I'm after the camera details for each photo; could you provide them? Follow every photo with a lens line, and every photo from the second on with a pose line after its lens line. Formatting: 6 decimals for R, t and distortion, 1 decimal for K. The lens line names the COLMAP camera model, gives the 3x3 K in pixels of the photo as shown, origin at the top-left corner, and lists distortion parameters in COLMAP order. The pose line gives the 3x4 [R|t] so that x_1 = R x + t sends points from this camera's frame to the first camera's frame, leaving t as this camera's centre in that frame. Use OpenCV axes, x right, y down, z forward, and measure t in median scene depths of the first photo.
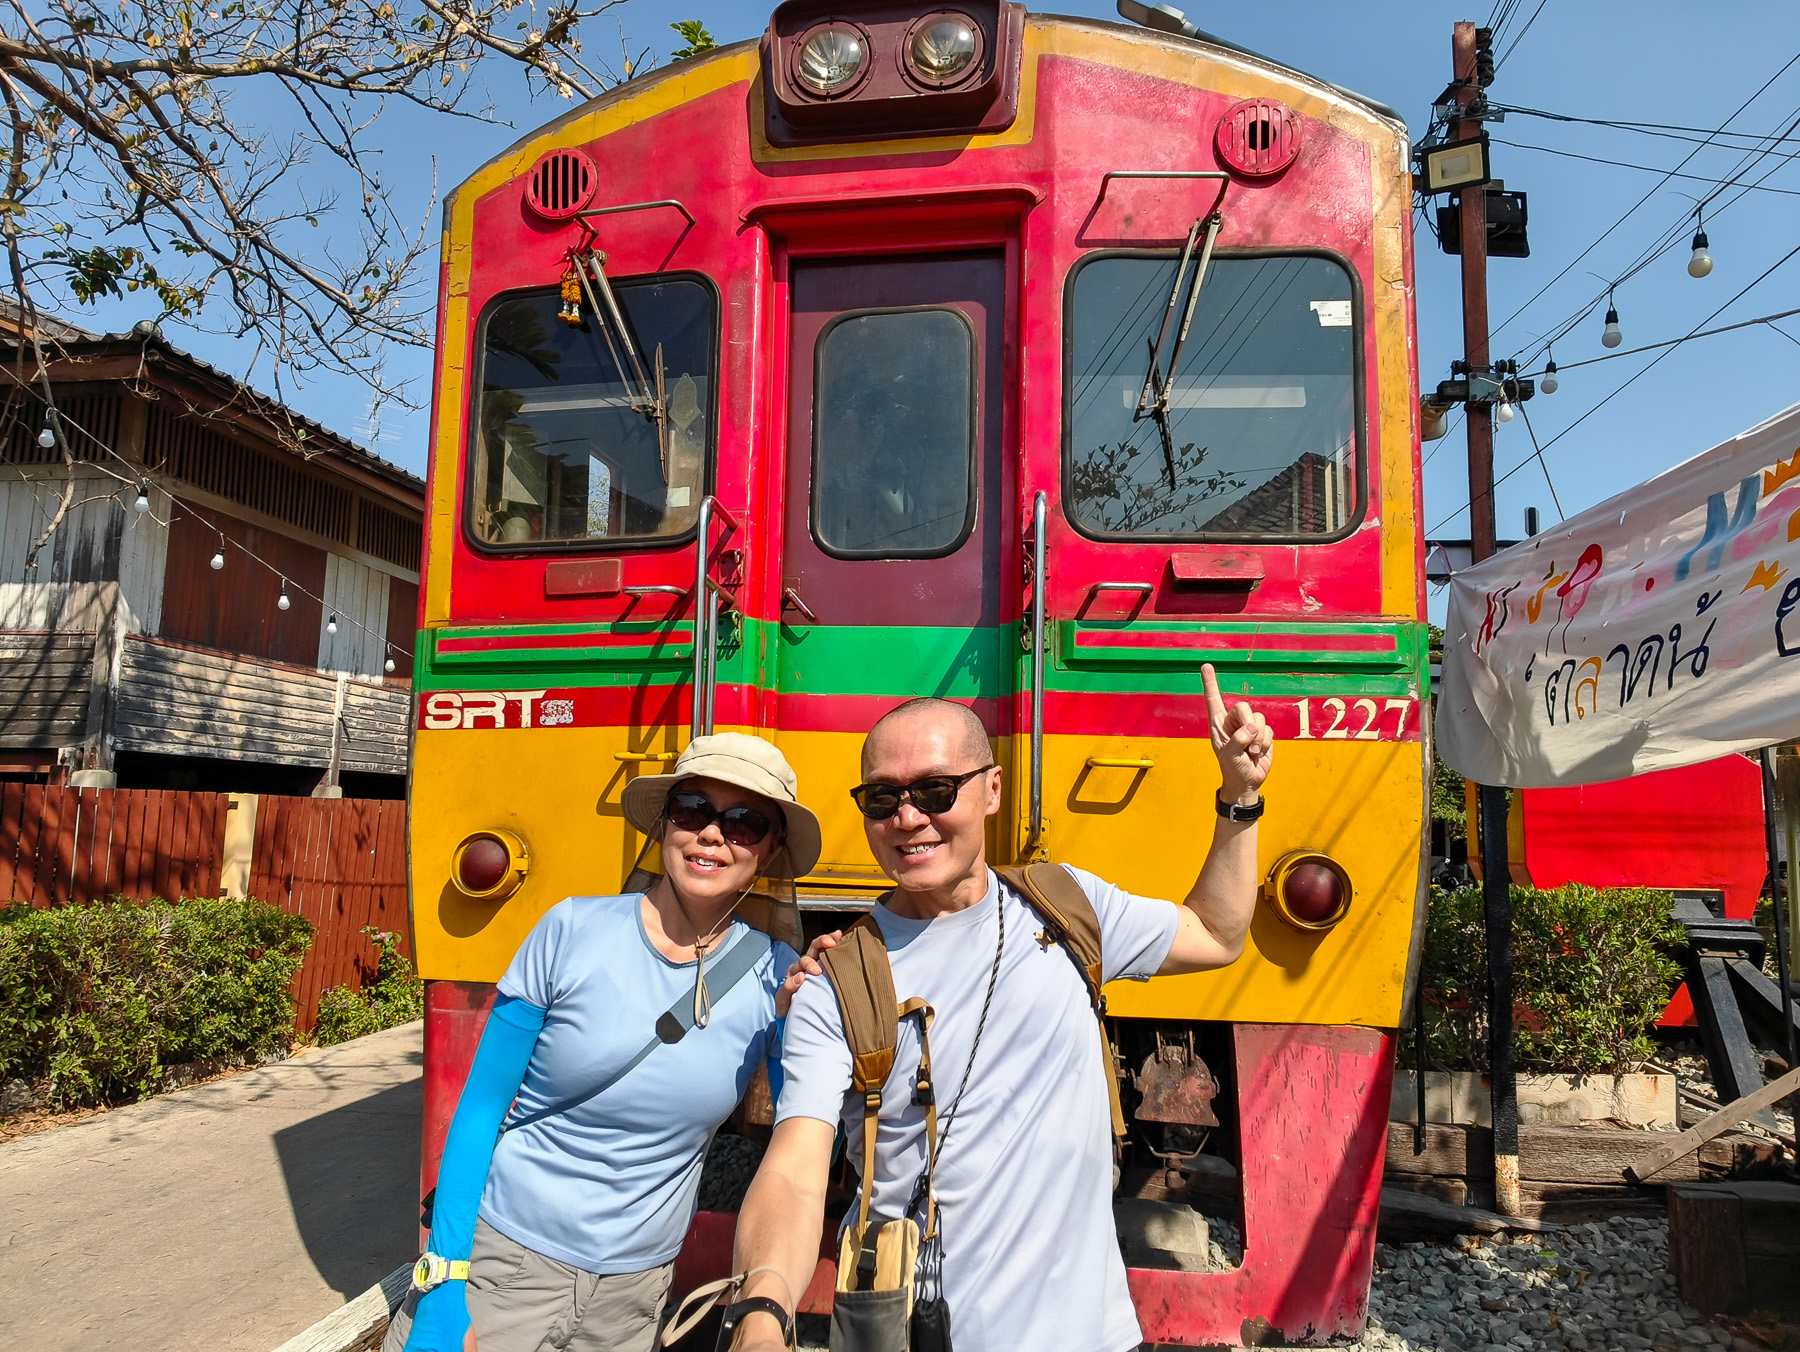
lens RADIAL K [[1205.3, 0, 900.0], [0, 1205.3, 676.0], [0, 0, 1]] dist [-0.000044, 0.000098]
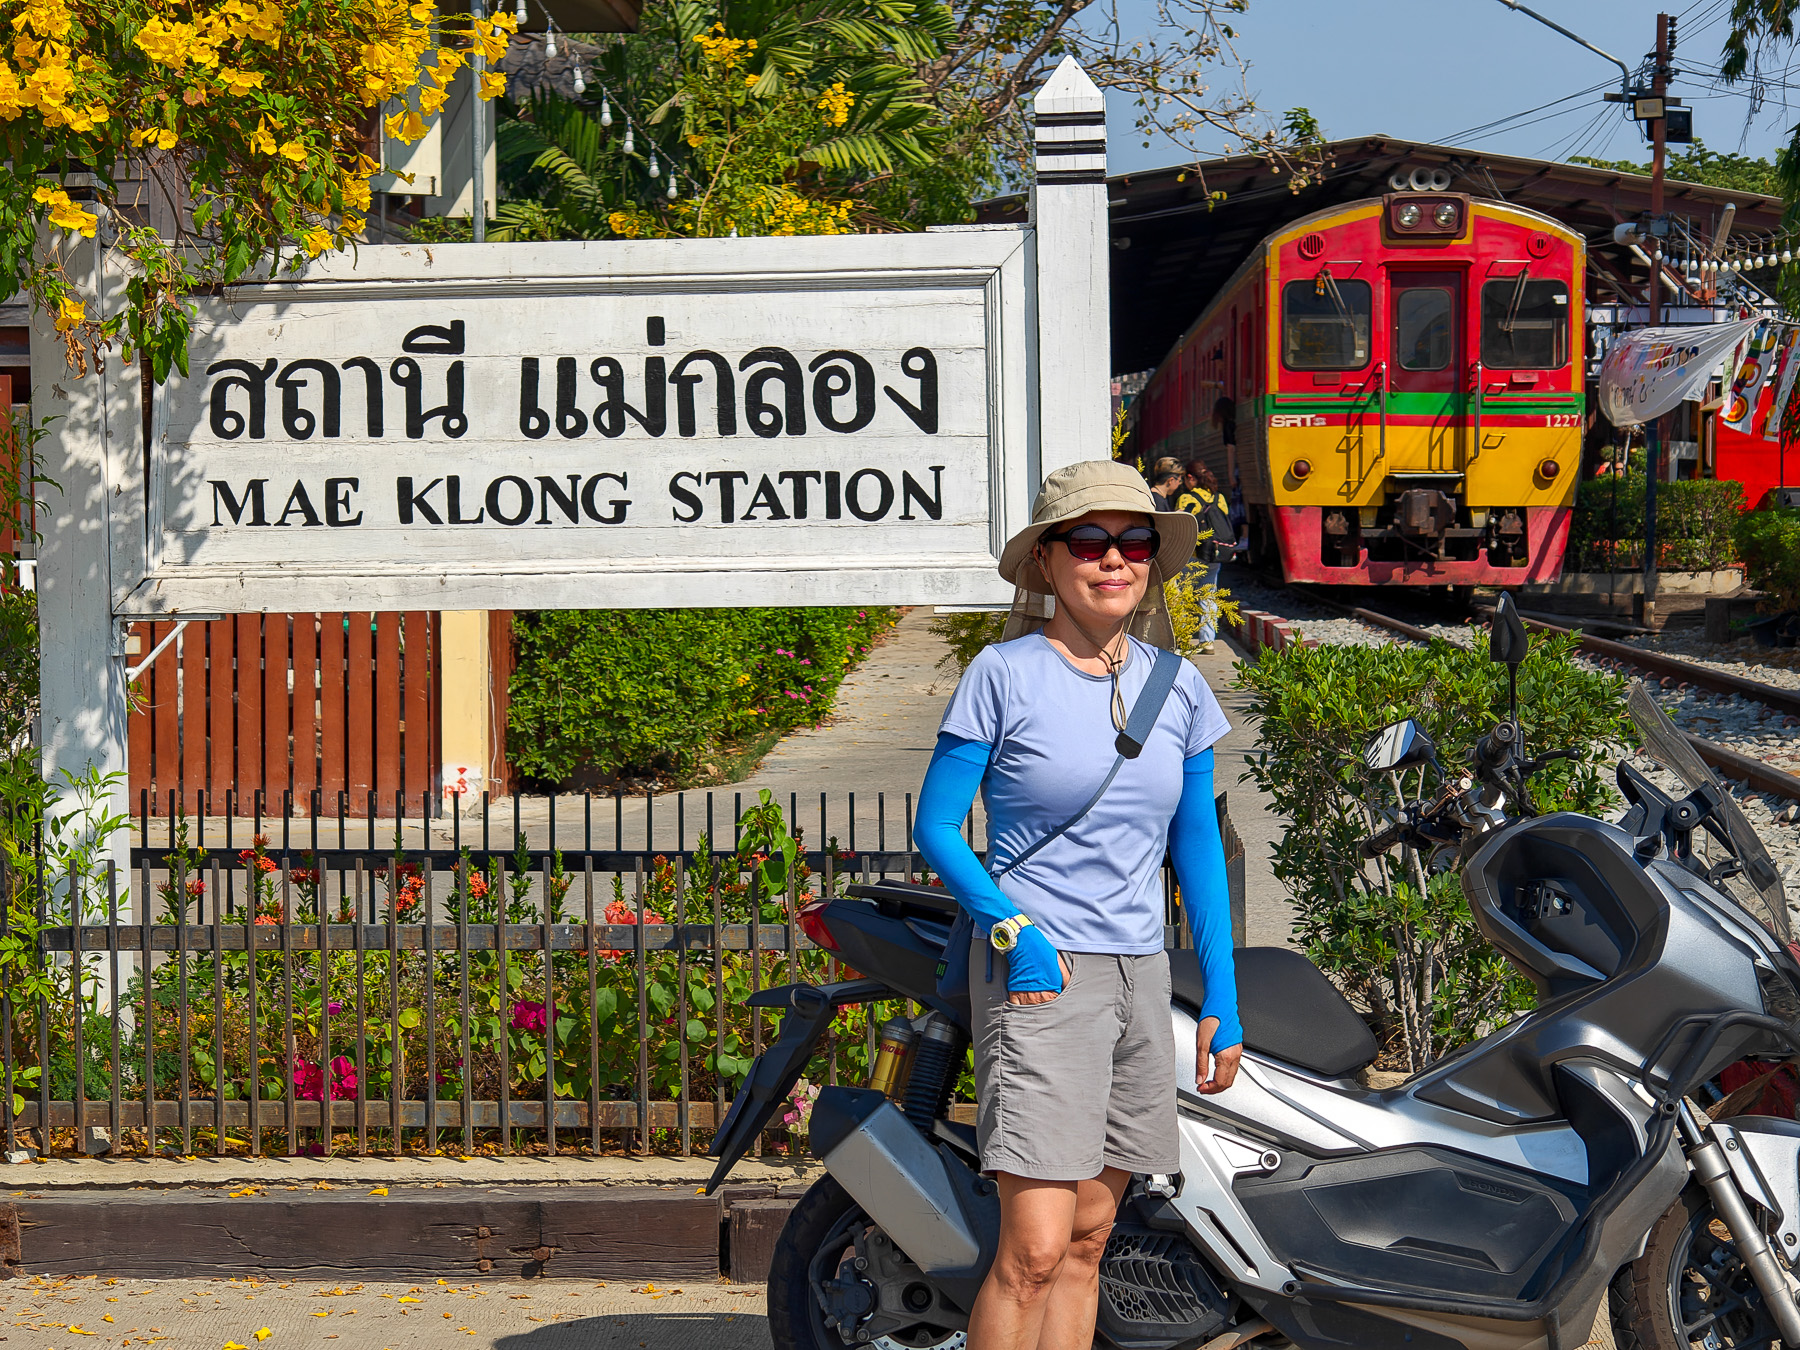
lens RADIAL K [[3764.3, 0, 900.0], [0, 3764.3, 675.0], [0, 0, 1]] dist [0.101035, 0.195950]
pose [[0.995137, -0.026370, 0.094906, -2.407634], [0.010168, 0.985853, 0.167302, -1.011477], [-0.097975, -0.165523, 0.981327, -8.986243]]
